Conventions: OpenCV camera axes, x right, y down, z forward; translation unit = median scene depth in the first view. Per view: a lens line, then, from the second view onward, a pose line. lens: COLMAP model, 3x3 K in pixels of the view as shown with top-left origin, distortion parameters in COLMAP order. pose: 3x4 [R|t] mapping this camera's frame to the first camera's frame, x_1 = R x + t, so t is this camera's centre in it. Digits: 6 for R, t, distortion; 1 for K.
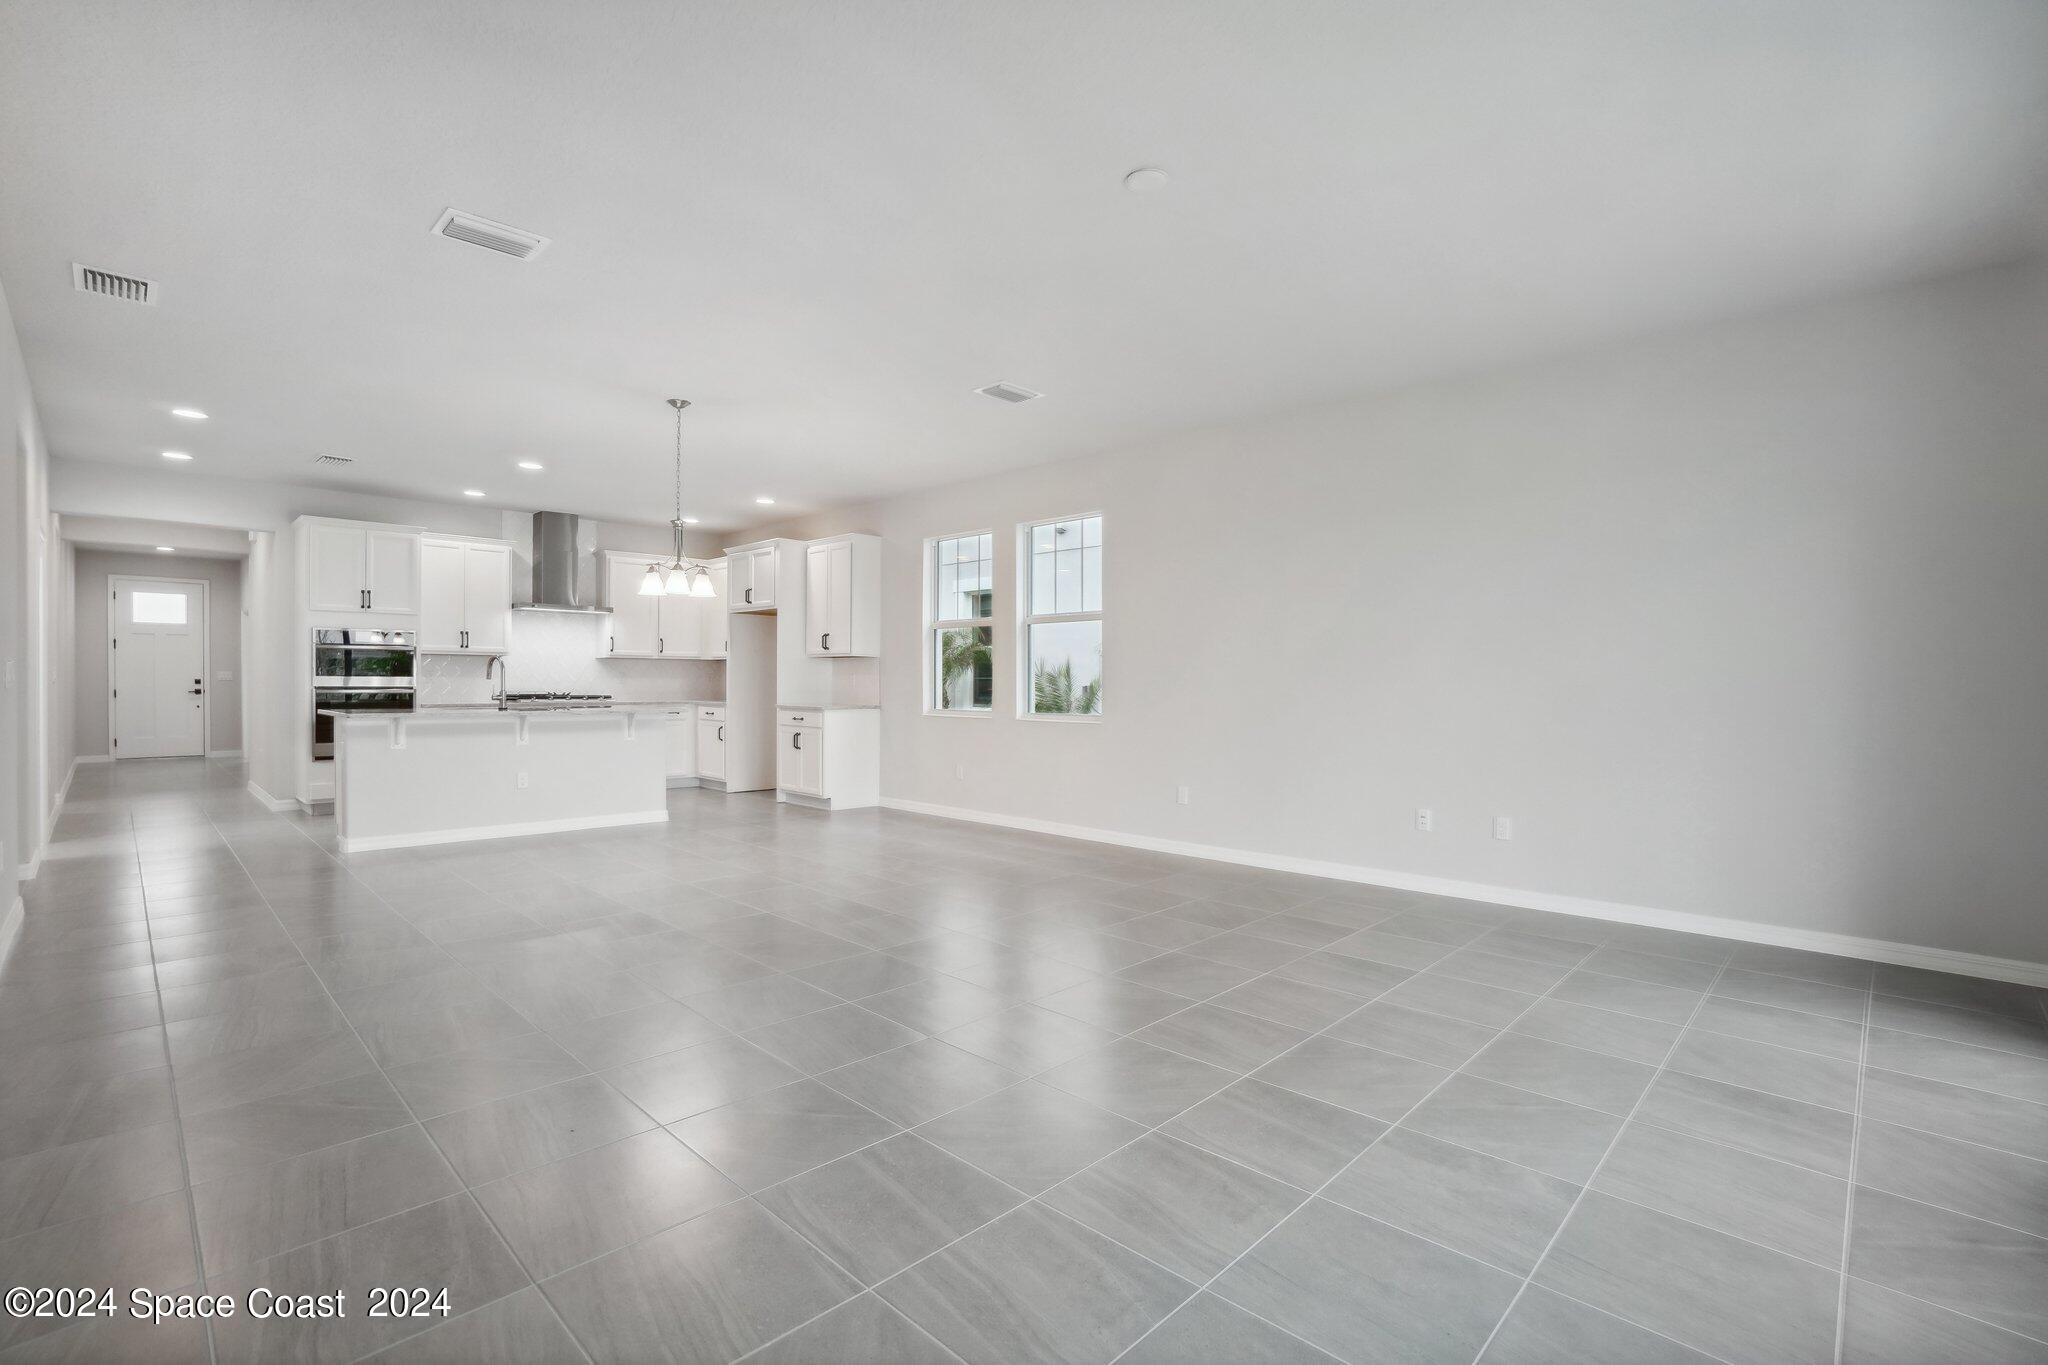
lens RADIAL K [[914.5, 0, 1019.5], [0, 914.5, 684.7], [0, 0, 1]] dist [-0.010701, 0.000464]
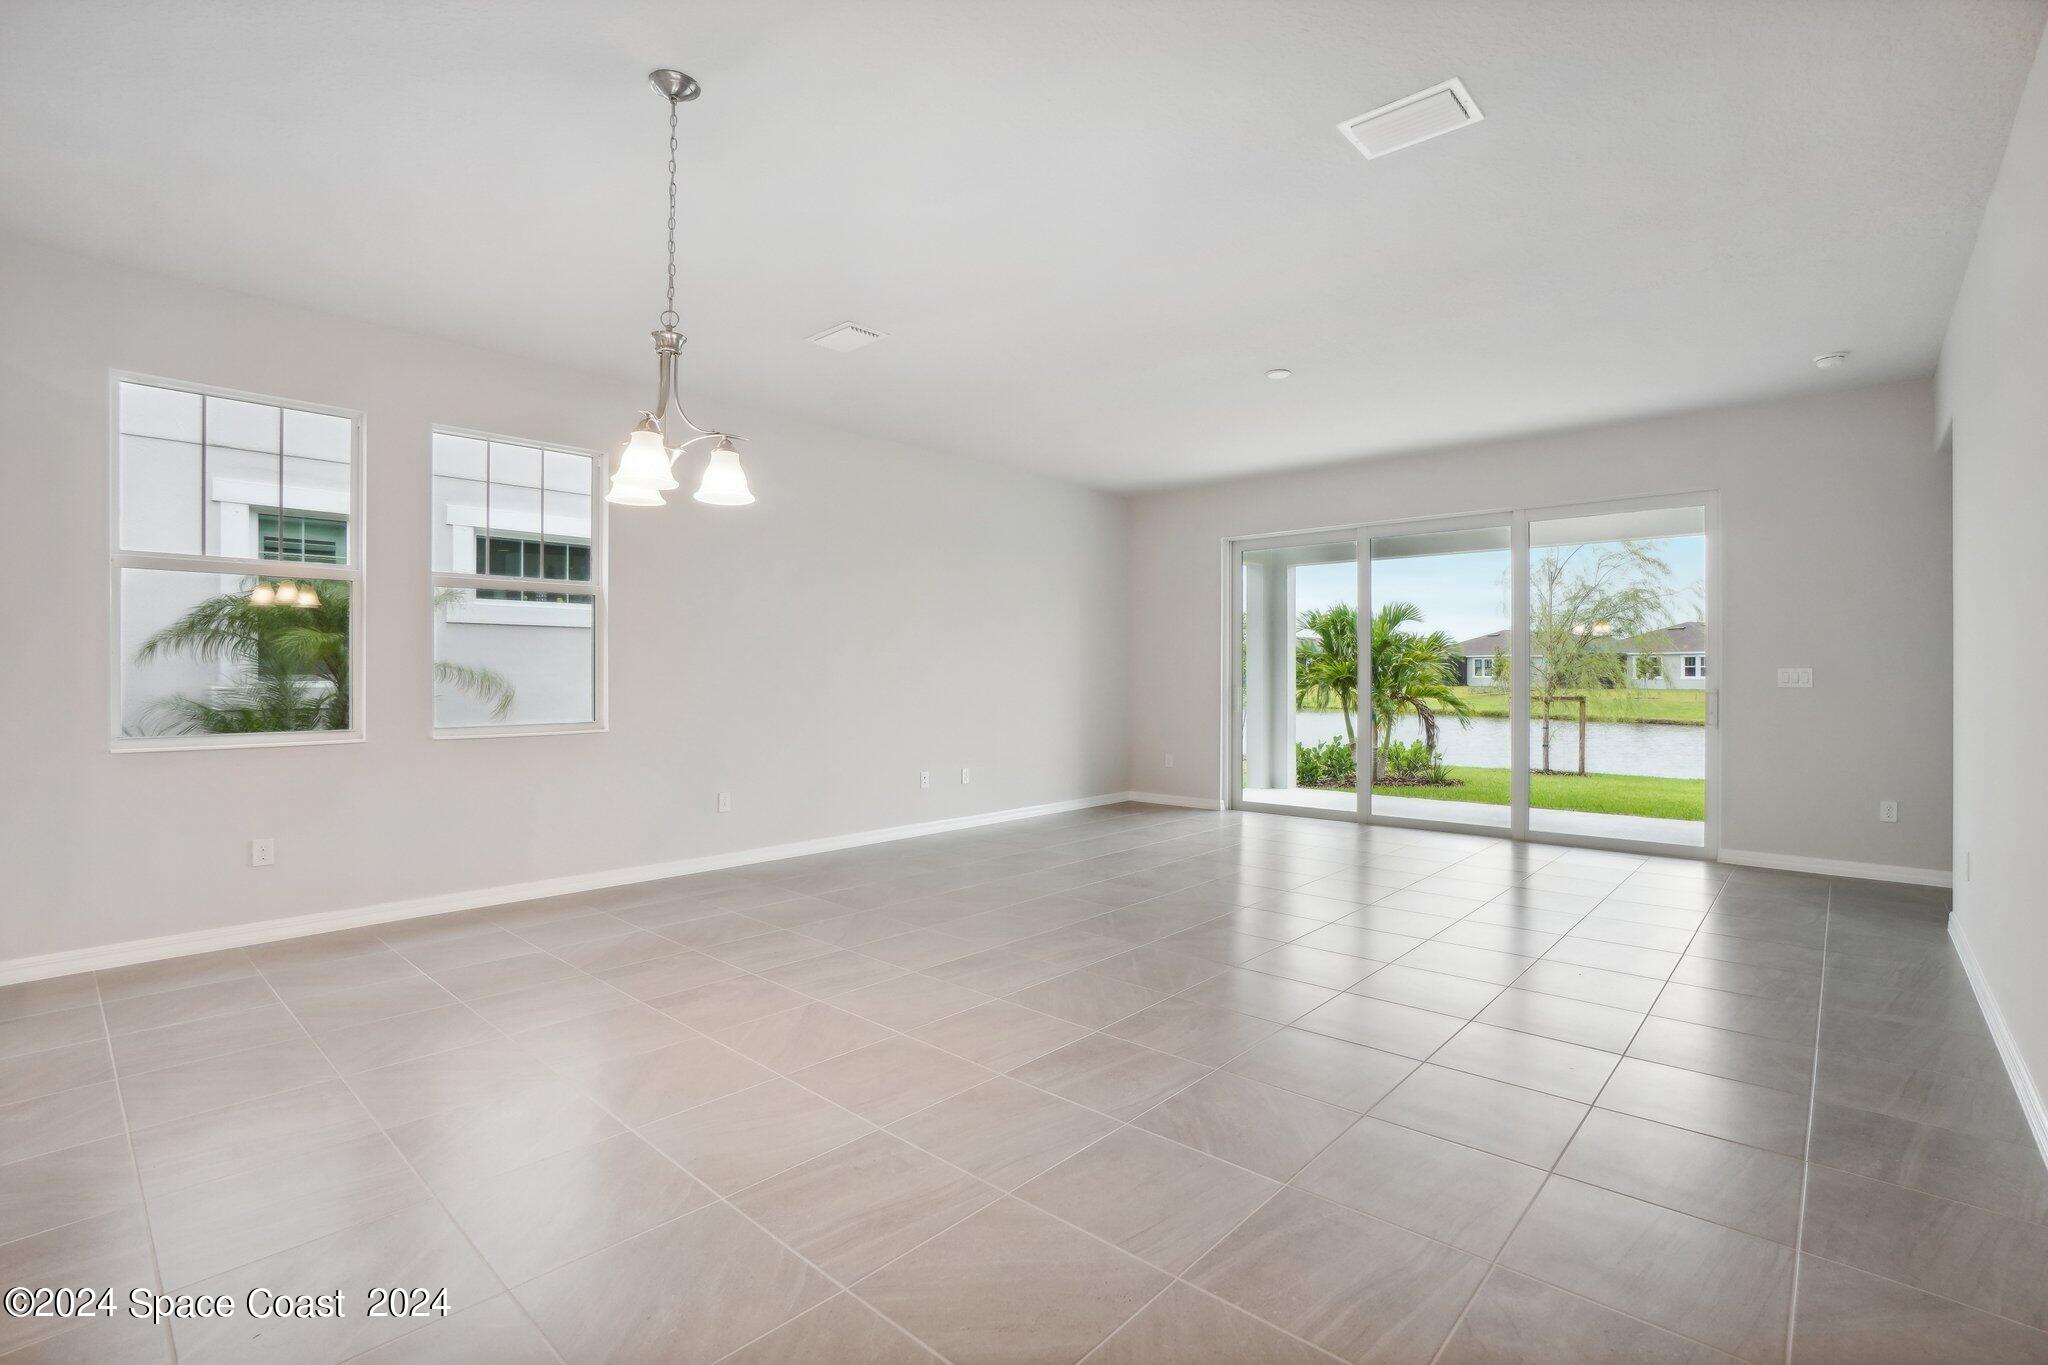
lens RADIAL K [[914.5, 0, 1033.7], [0, 914.5, 679.5], [0, 0, 1]] dist [-0.010701, 0.000464]
pose [[-0.039712, -0.005537, 0.999196, -0.597271], [0.003792, 0.999977, 0.005692, -0.003792], [-0.999204, 0.004015, -0.039690, 0.597458]]
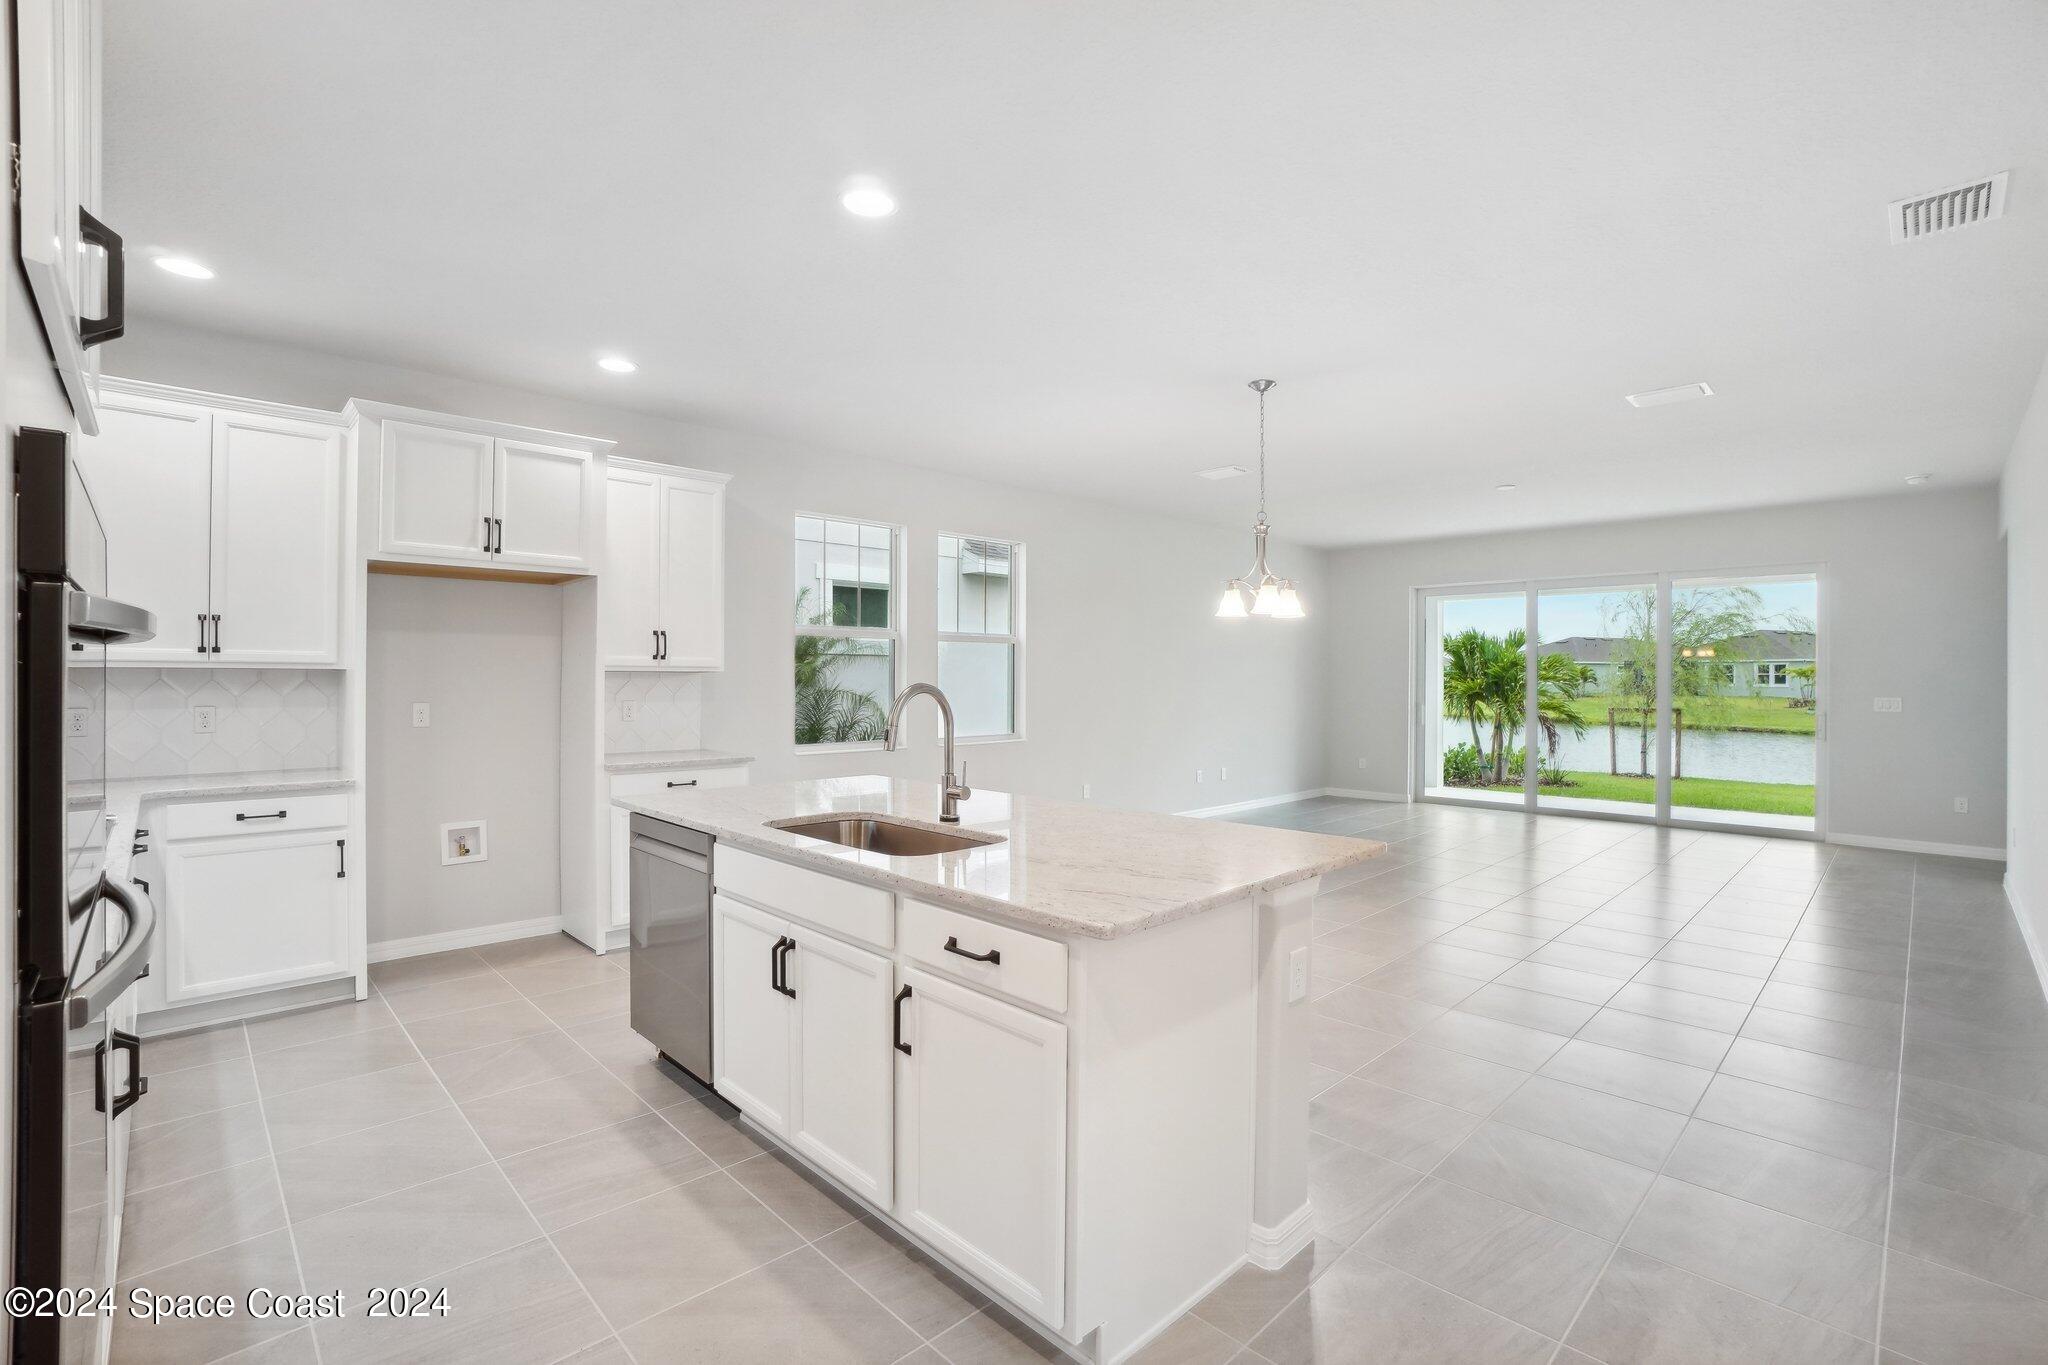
lens RADIAL K [[914.5, 0, 1014.4], [0, 914.5, 674.7], [0, 0, 1]] dist [-0.010701, 0.000464]
pose [[0.019851, -0.000950, 0.999803, -0.932559], [-0.001133, 0.999999, 0.000972, -0.036789], [-0.999802, -0.001152, 0.019850, 0.923670]]
